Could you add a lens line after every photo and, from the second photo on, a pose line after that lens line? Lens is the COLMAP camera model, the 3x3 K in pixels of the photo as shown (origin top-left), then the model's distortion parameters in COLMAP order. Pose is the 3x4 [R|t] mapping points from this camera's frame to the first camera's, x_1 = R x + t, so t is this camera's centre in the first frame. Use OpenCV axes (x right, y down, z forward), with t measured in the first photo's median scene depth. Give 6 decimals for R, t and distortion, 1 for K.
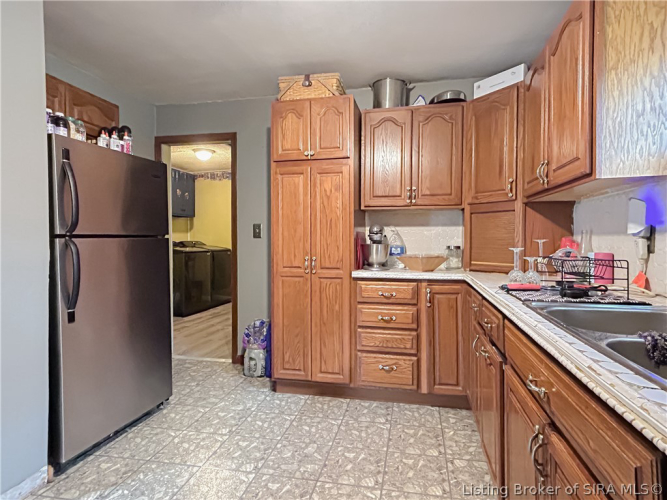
lens RADIAL K [[367.5, 0, 333.5], [0, 367.5, 250.0], [0, 0, 1]] dist [0.005910, 0.000049]
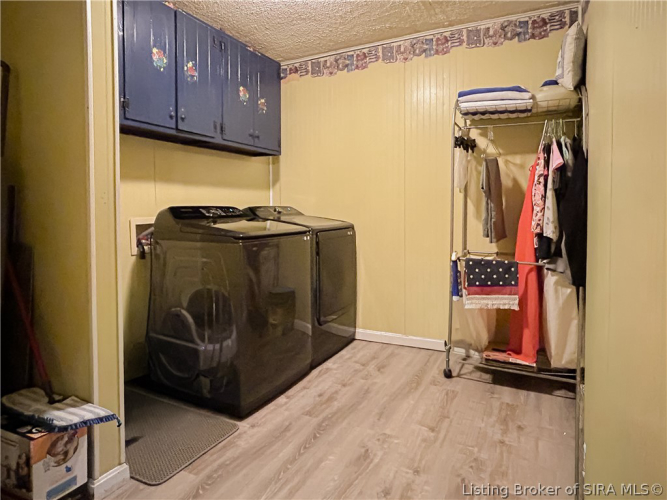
lens RADIAL K [[367.5, 0, 333.5], [0, 367.5, 250.0], [0, 0, 1]] dist [0.005910, 0.000049]
pose [[0.965236, 0.032752, -0.259319, -0.182742], [-0.008555, 0.995545, 0.093897, -0.012787], [0.261239, -0.088415, 0.961216, 0.548089]]
